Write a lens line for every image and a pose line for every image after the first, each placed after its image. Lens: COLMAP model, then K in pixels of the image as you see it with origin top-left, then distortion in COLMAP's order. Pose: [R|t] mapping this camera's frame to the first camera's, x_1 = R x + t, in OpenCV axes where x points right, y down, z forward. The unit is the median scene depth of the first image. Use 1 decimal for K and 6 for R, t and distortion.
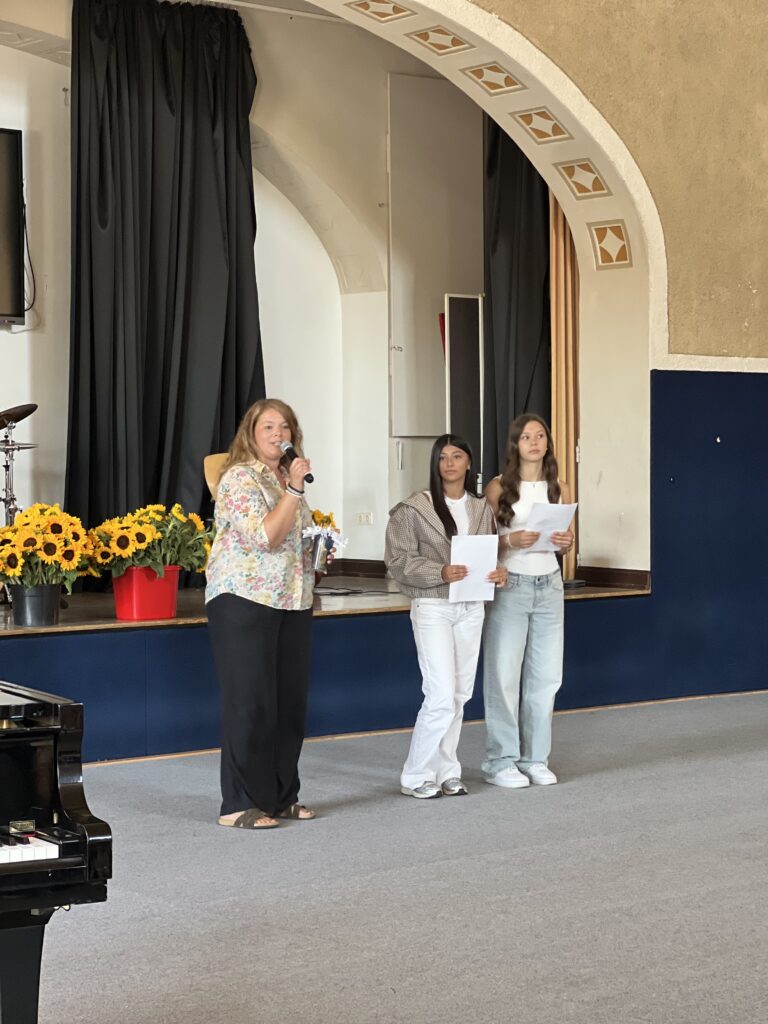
lens RADIAL K [[2324.8, 0, 384.0], [0, 2324.8, 512.0], [0, 0, 1]] dist [0.213910, 0.385594]
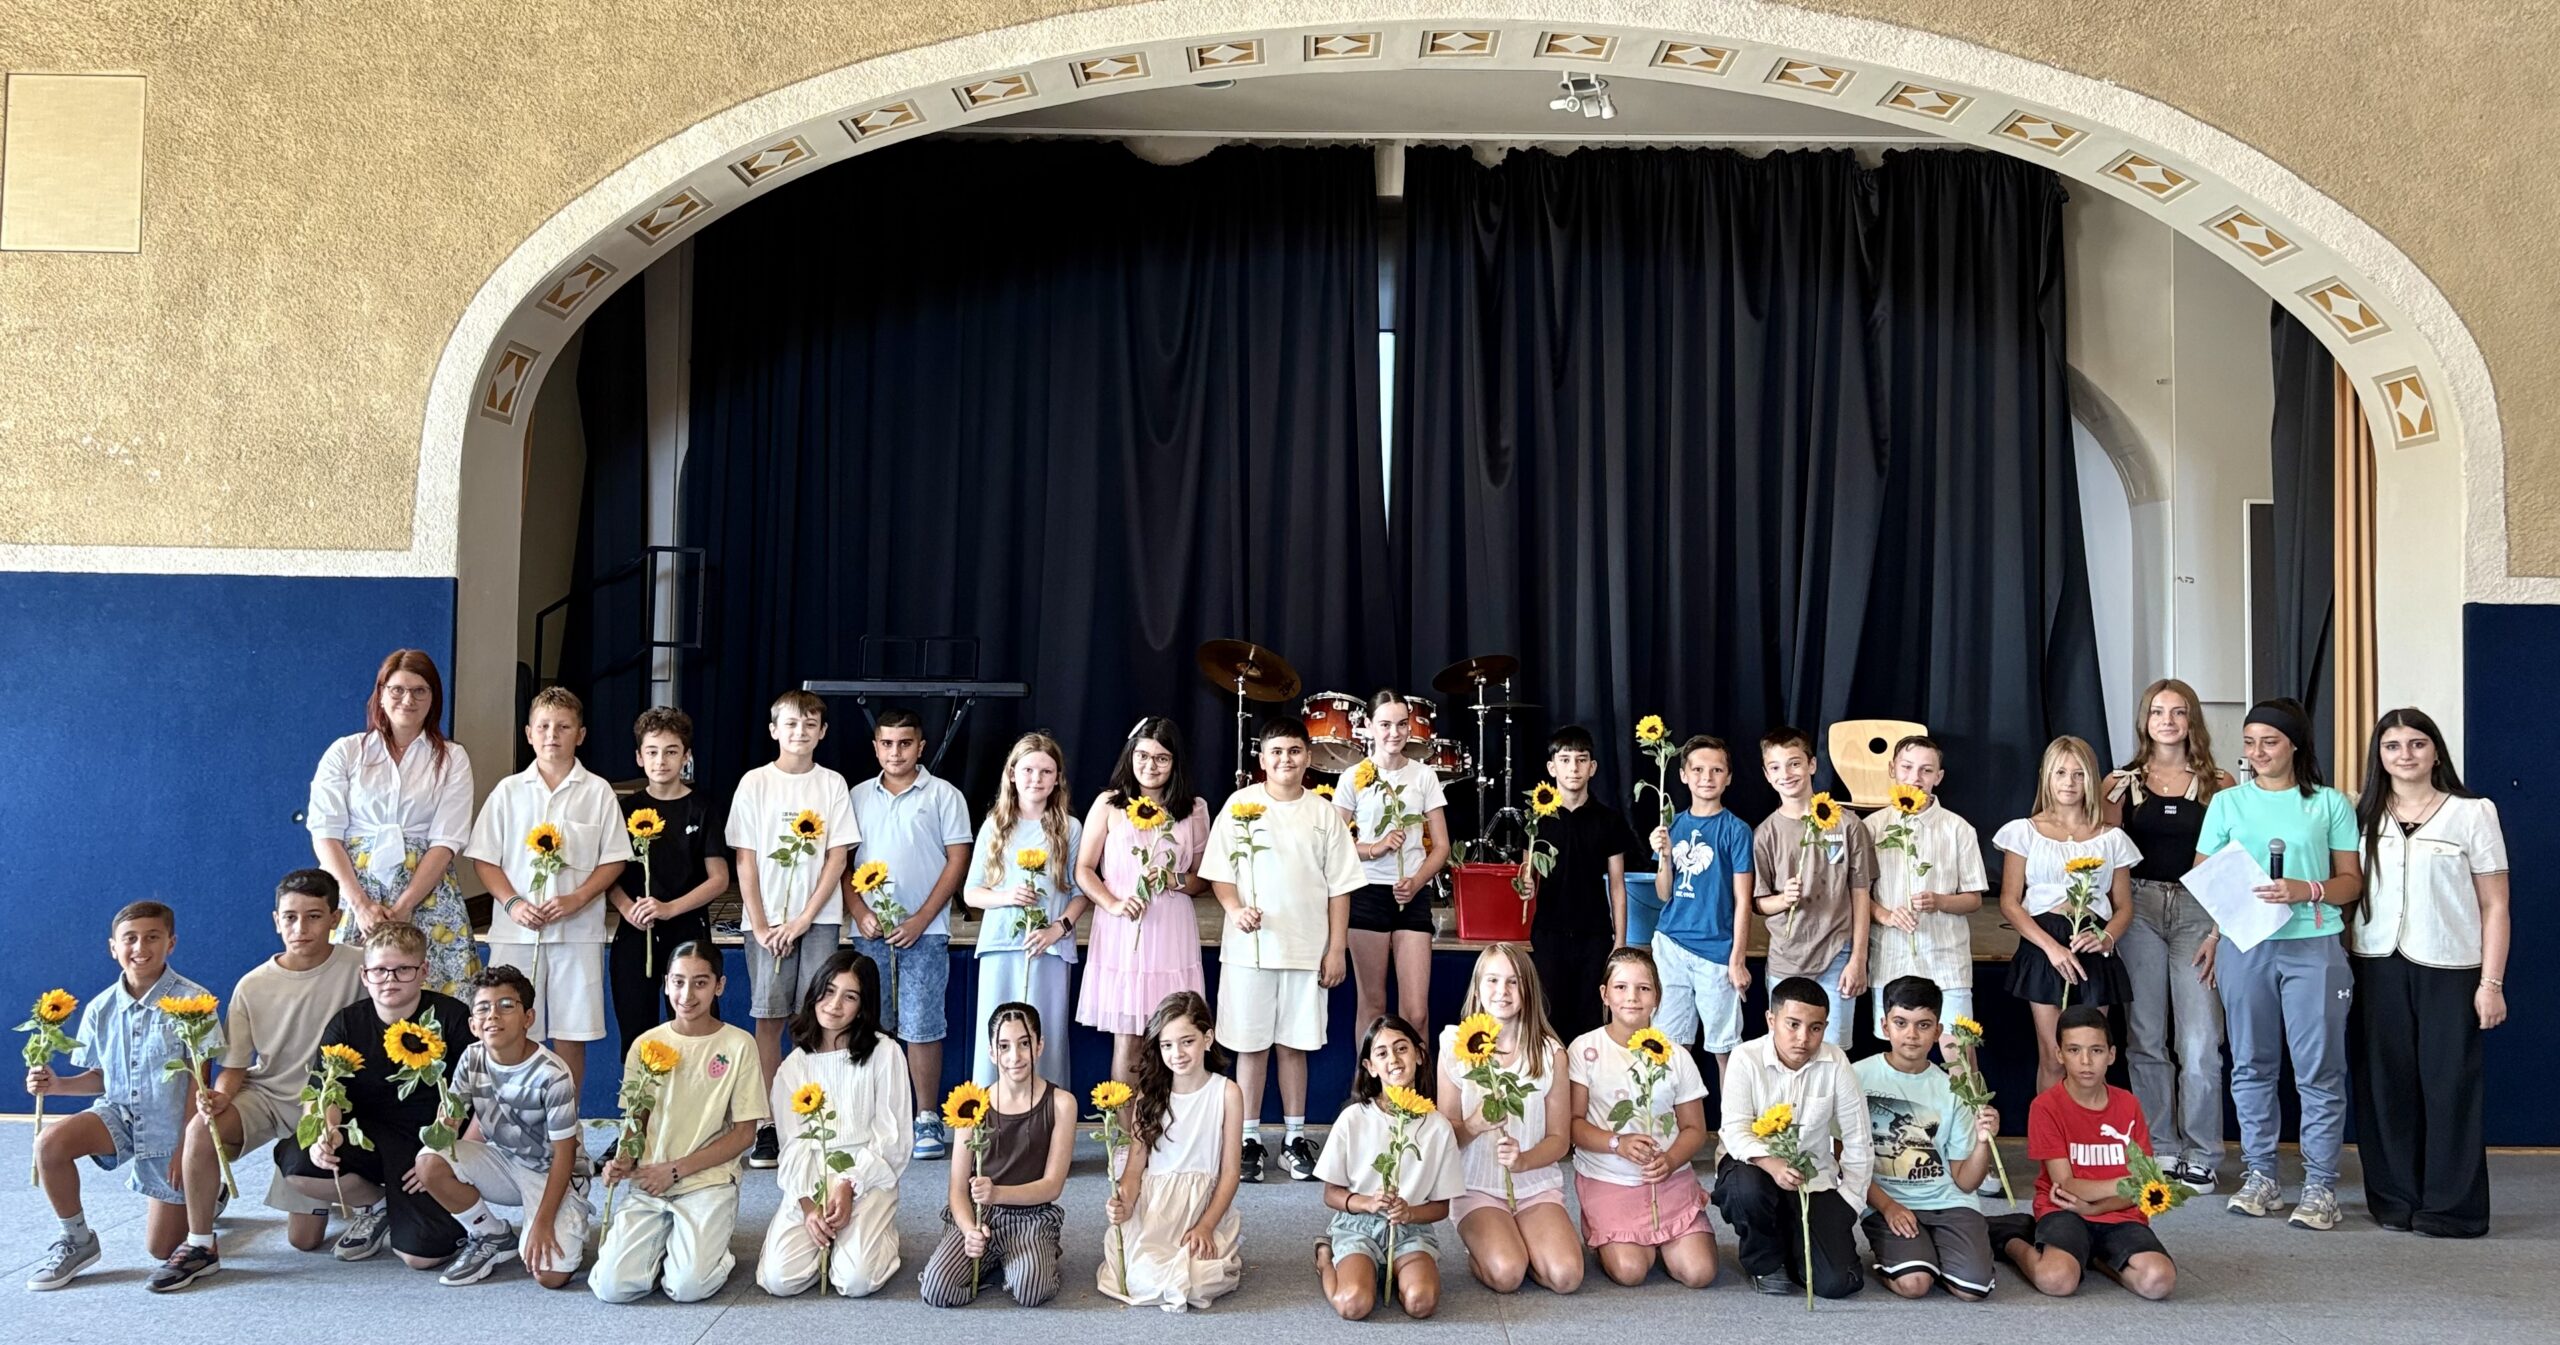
lens RADIAL K [[2064.6, 0, 1289.2], [0, 2064.6, 603.8], [0, 0, 1]] dist [0.040947, -0.003822]
pose [[0.748276, -0.013067, -0.663259, 0.246563], [-0.032960, 0.997839, -0.056844, -0.019173], [0.662569, 0.064396, 0.746228, 0.380490]]
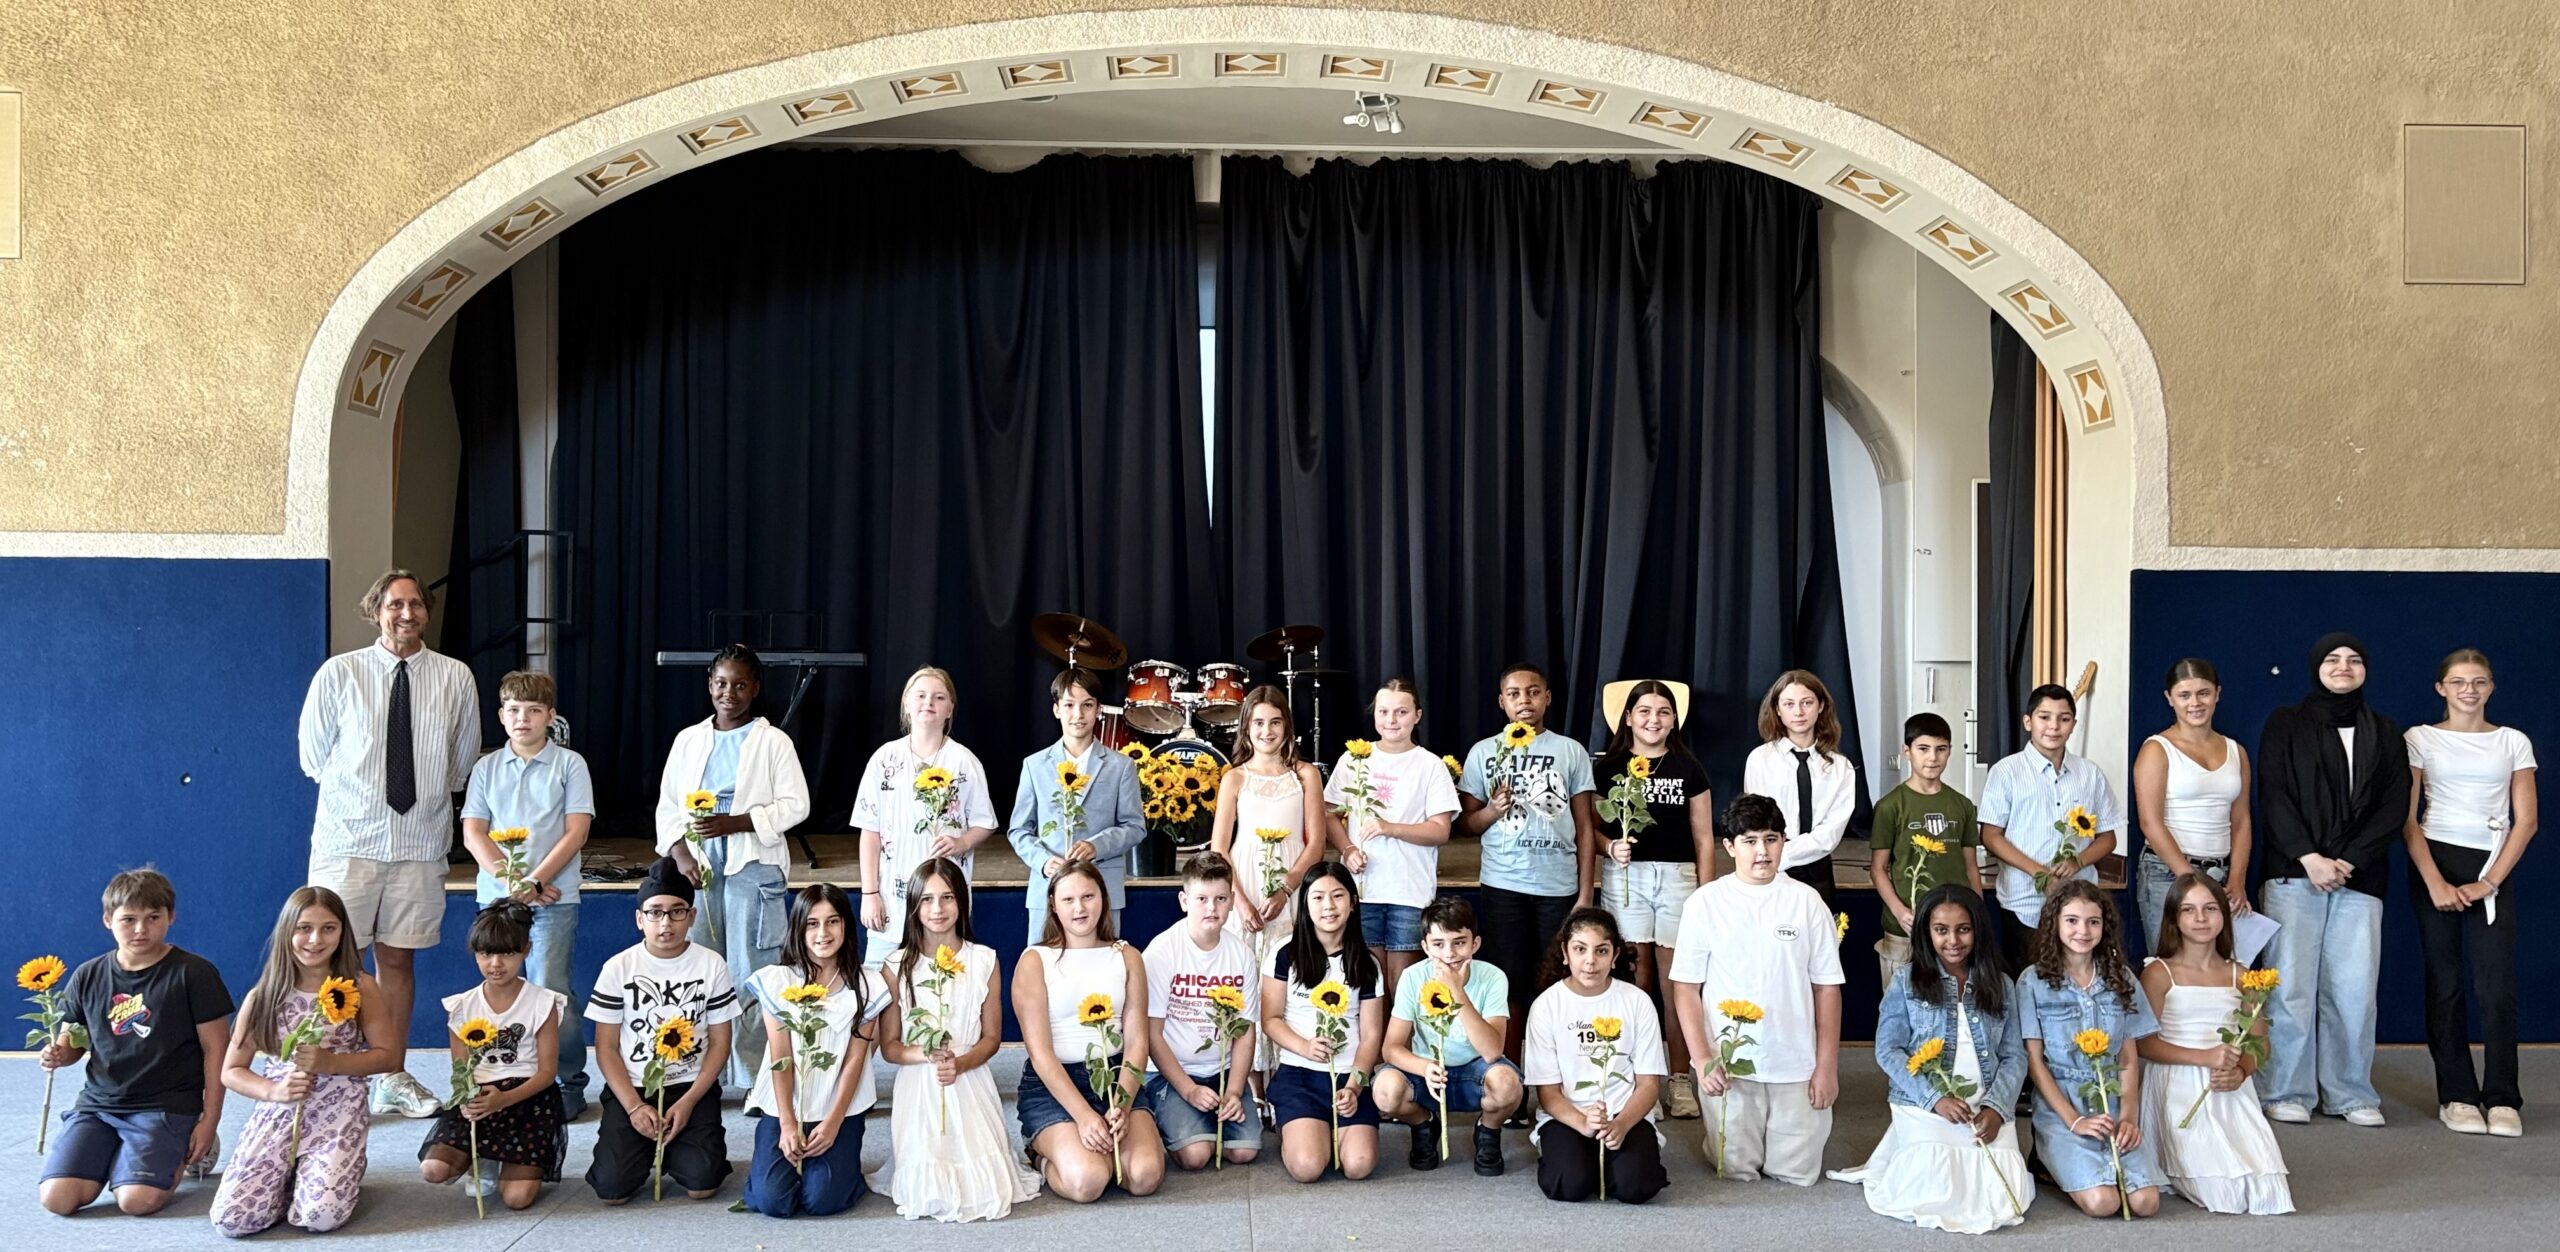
lens RADIAL K [[1977.2, 0, 1281.1], [0, 1977.2, 684.8], [0, 0, 1]] dist [0.038415, 0.005743]
pose [[0.773428, 0.013177, -0.633747, 0.294260], [-0.023342, 0.999698, -0.007701, -0.015875], [0.633454, 0.020749, 0.773502, 0.374230]]
